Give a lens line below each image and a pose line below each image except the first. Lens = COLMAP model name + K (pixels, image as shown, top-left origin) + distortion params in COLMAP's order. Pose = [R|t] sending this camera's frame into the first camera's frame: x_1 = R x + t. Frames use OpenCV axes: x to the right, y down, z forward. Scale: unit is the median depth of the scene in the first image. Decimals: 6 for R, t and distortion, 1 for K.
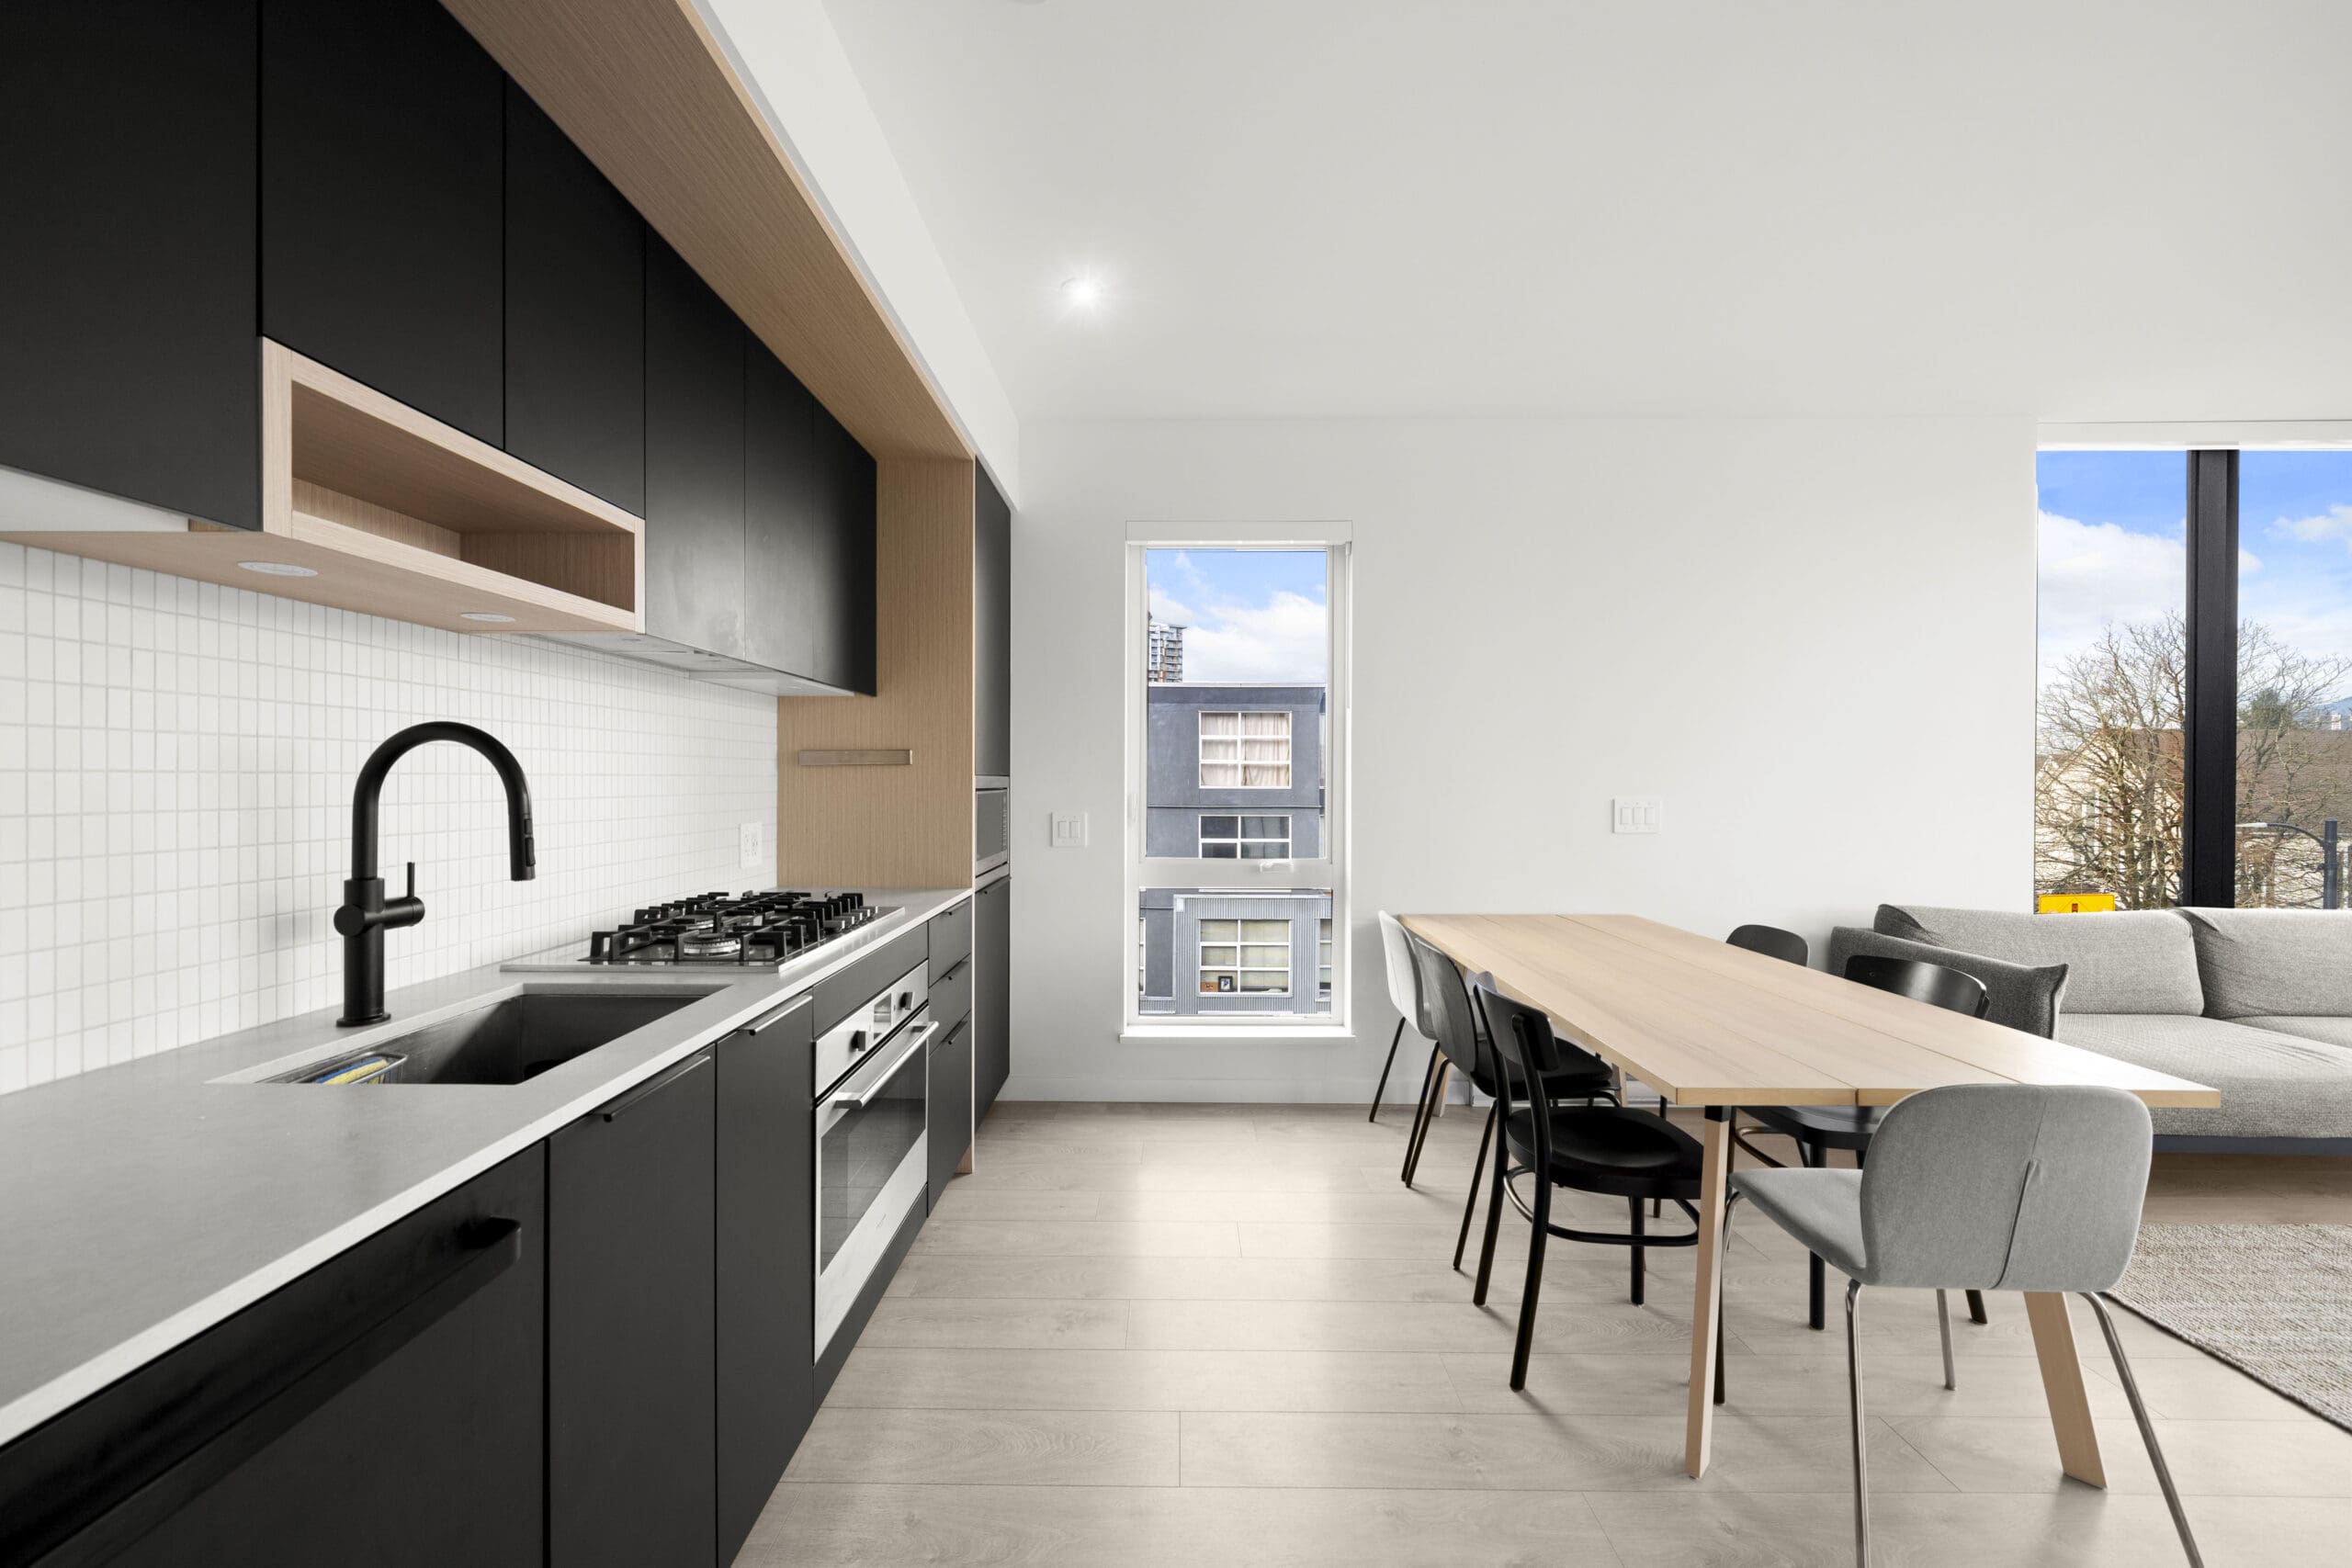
lens RADIAL K [[909.6, 0, 1168.9], [0, 909.6, 787.5], [0, 0, 1]] dist [0.000074, -0.000255]
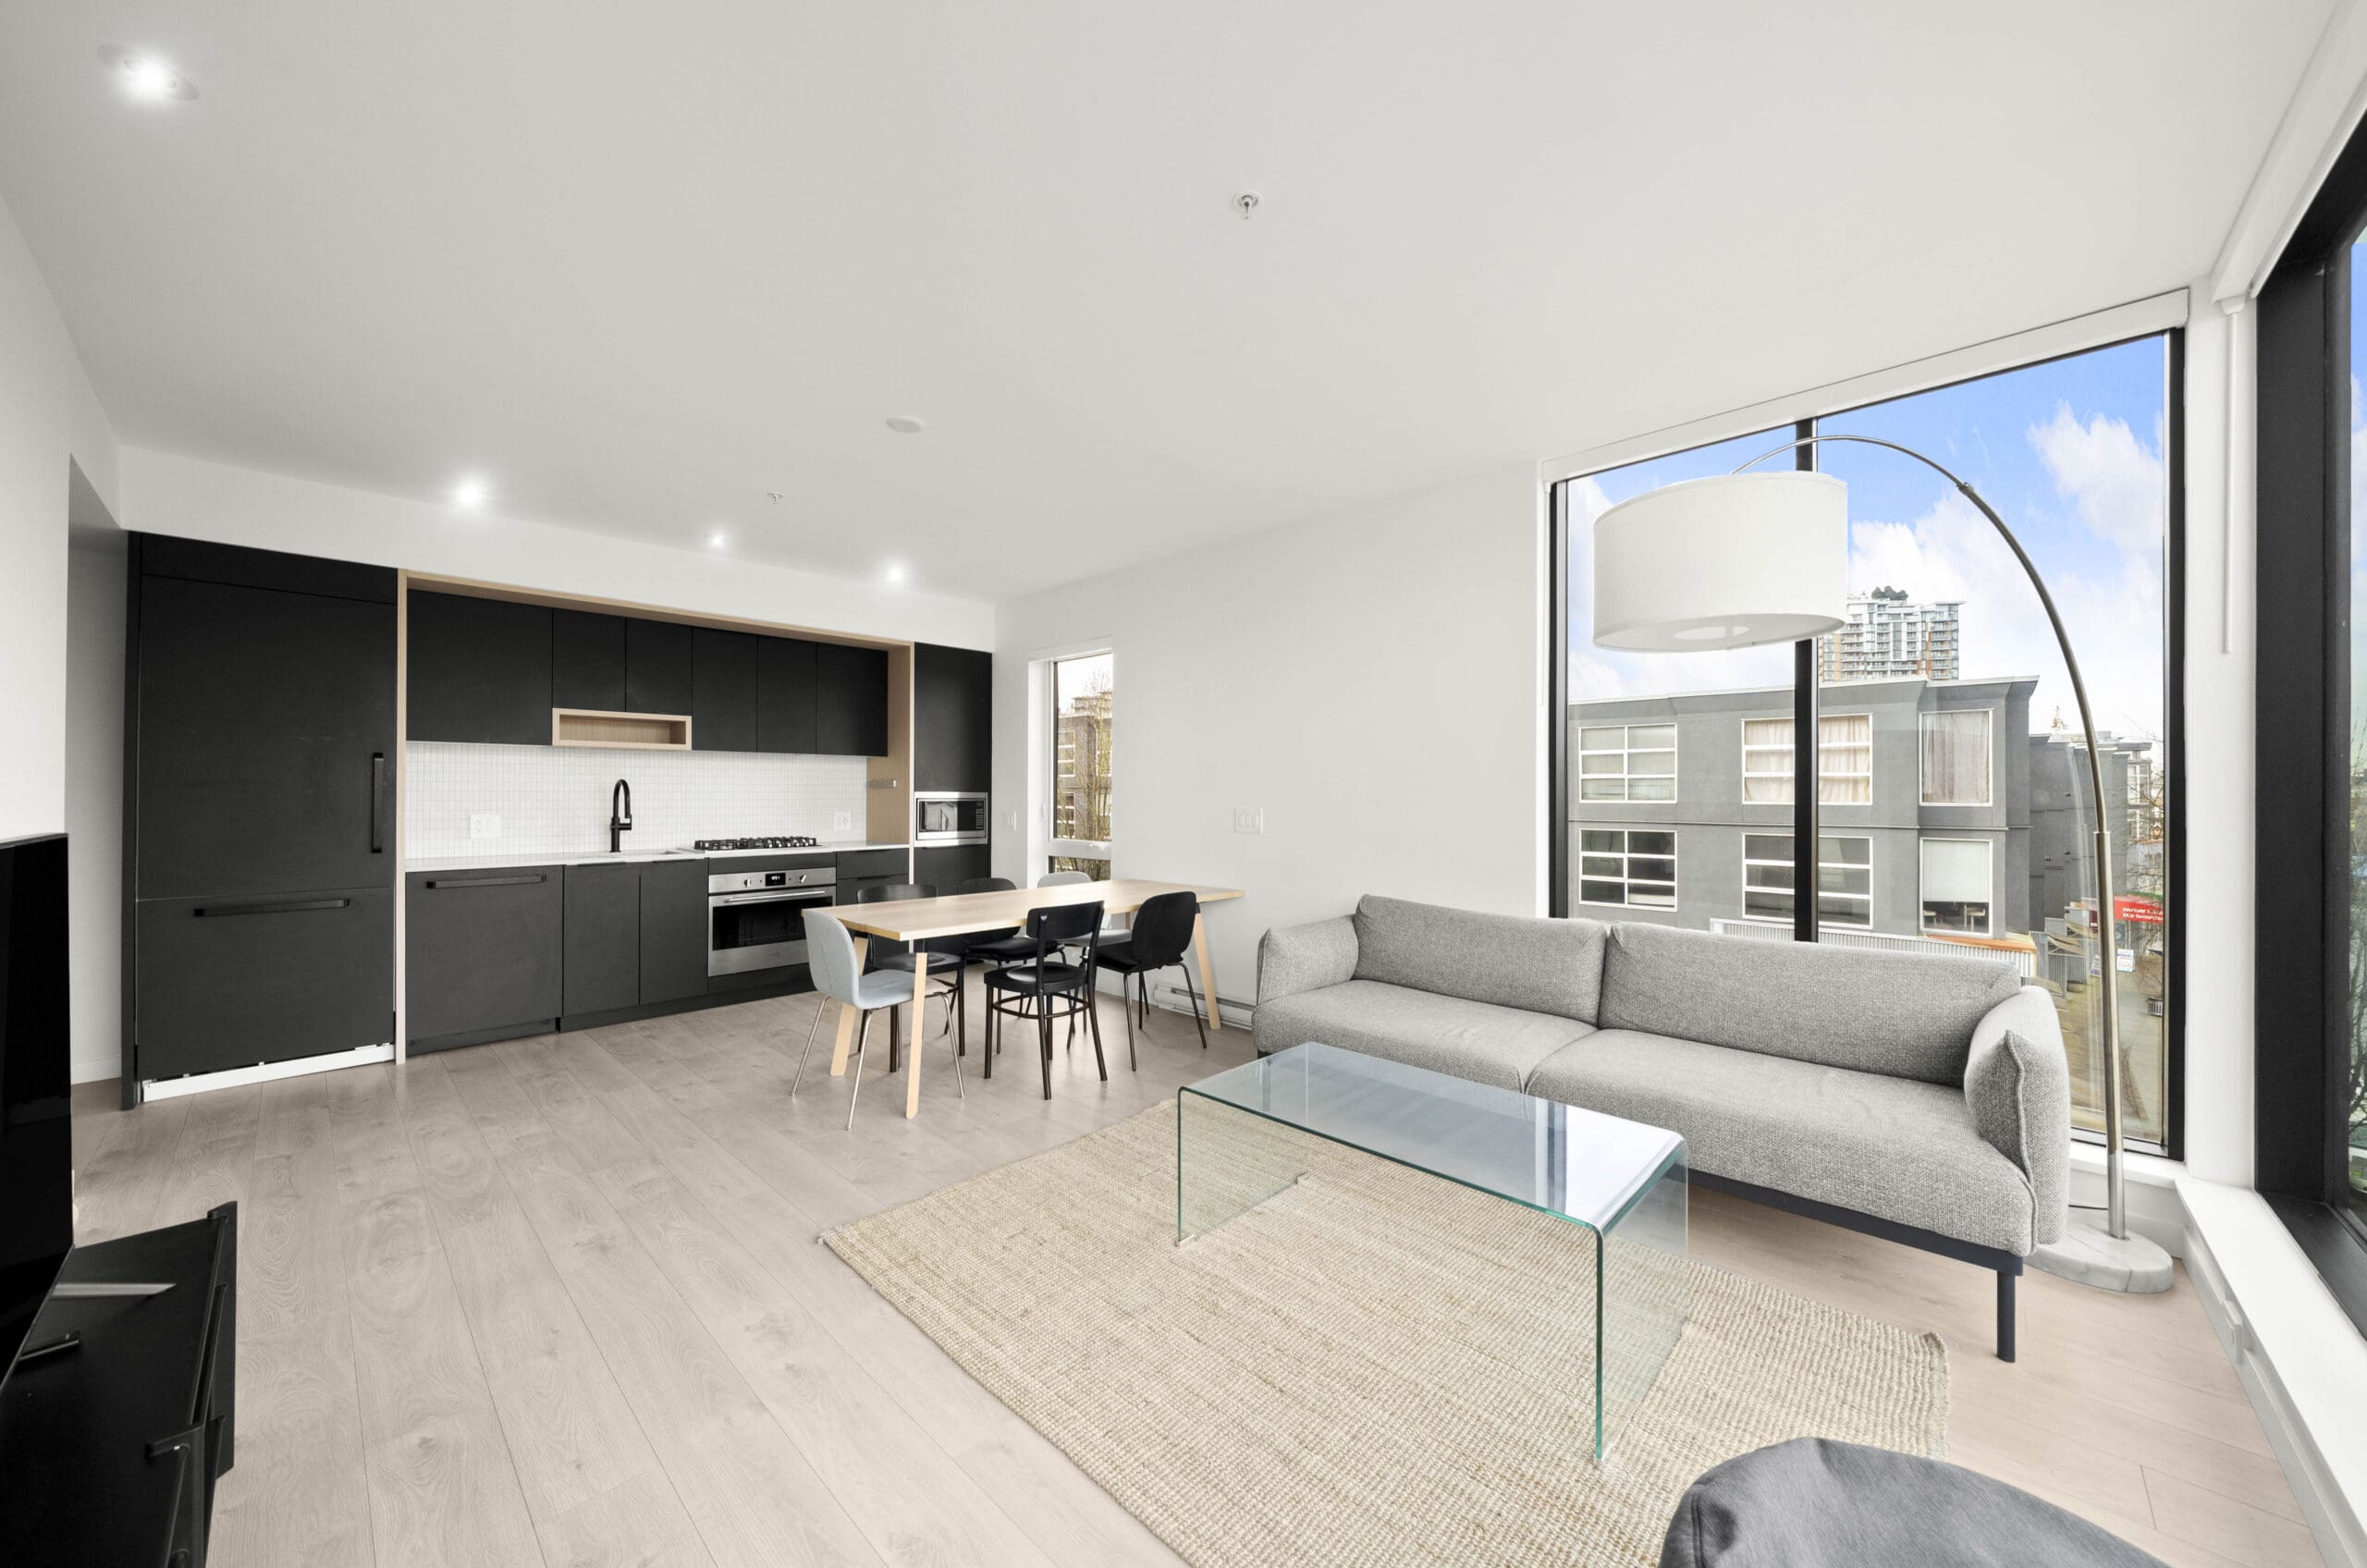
lens RADIAL K [[842.8, 0, 1175.0], [0, 842.8, 792.3], [0, 0, 1]] dist [-0.005049, -0.000009]
pose [[0.731159, -0.000950, -0.682207, 1.378122], [-0.006633, 0.999942, -0.008501, 0.000312], [0.682175, 0.010741, 0.731110, -0.024585]]
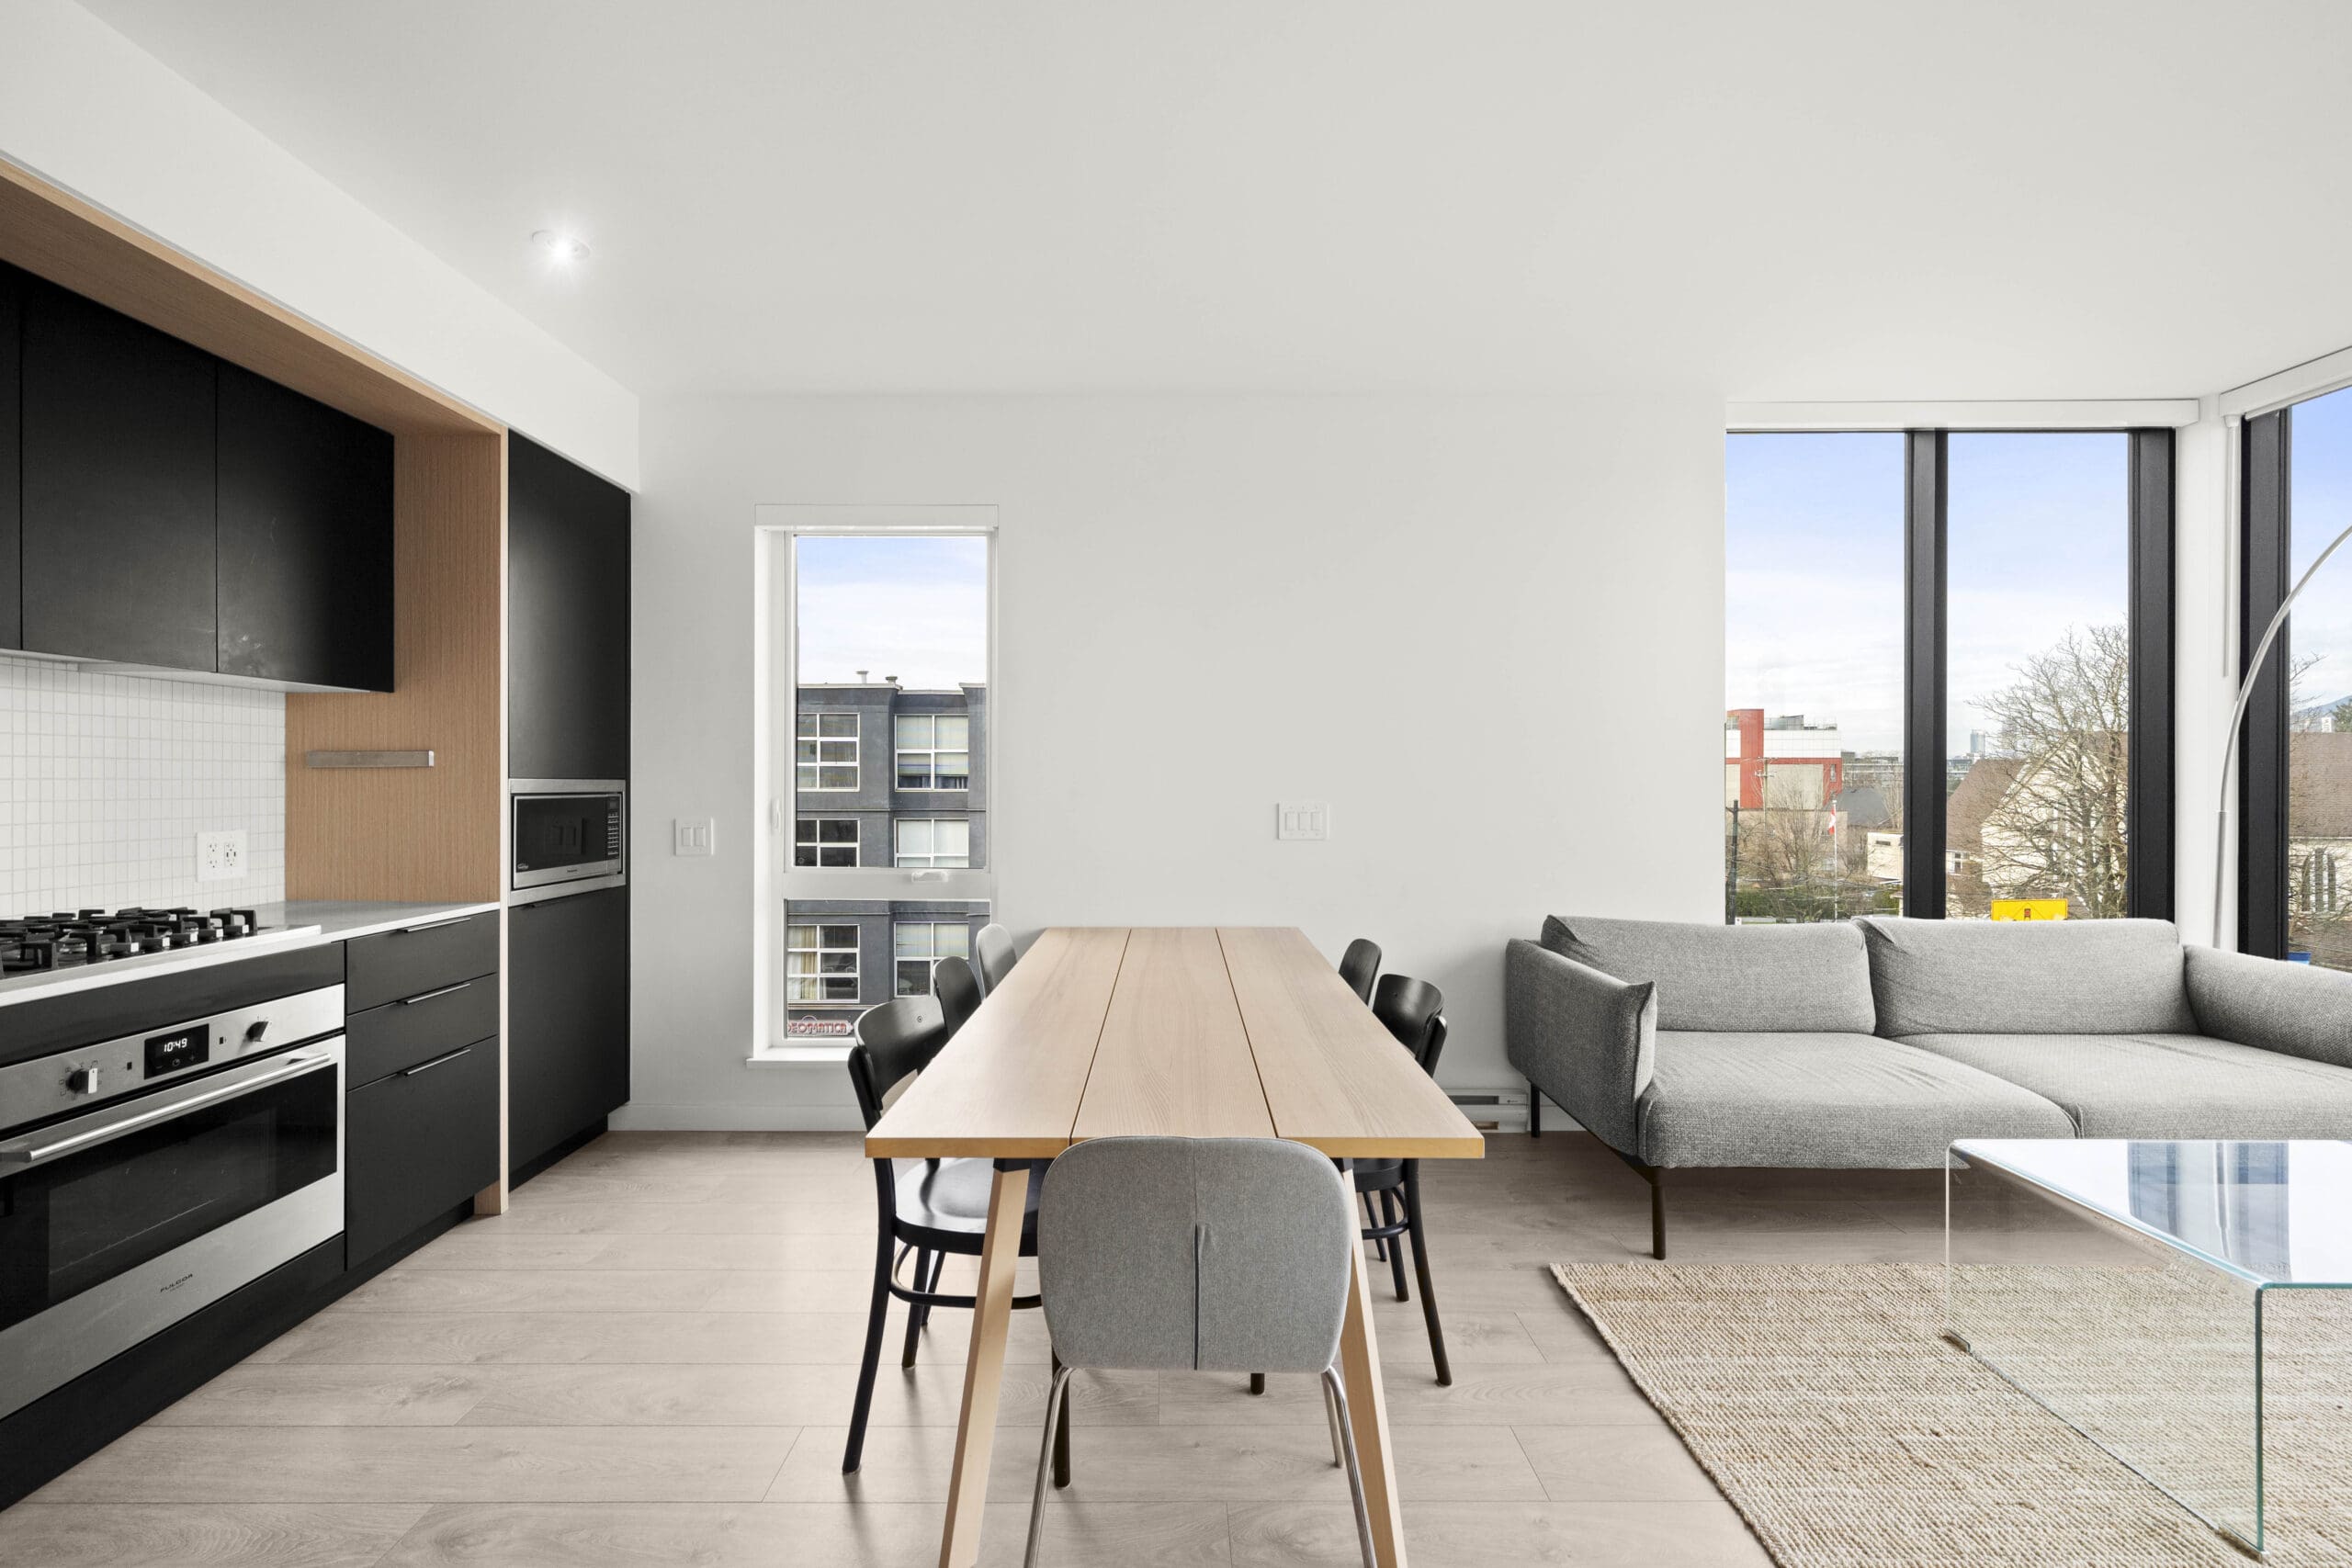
lens RADIAL K [[926.1, 0, 1170.4], [0, 926.1, 788.9], [0, 0, 1]] dist [-0.001100, -0.000054]
pose [[0.999915, -0.001650, 0.012912, 0.381955], [0.001689, 0.999994, -0.003037, 0.000693], [-0.012907, 0.003059, 0.999912, 0.052727]]
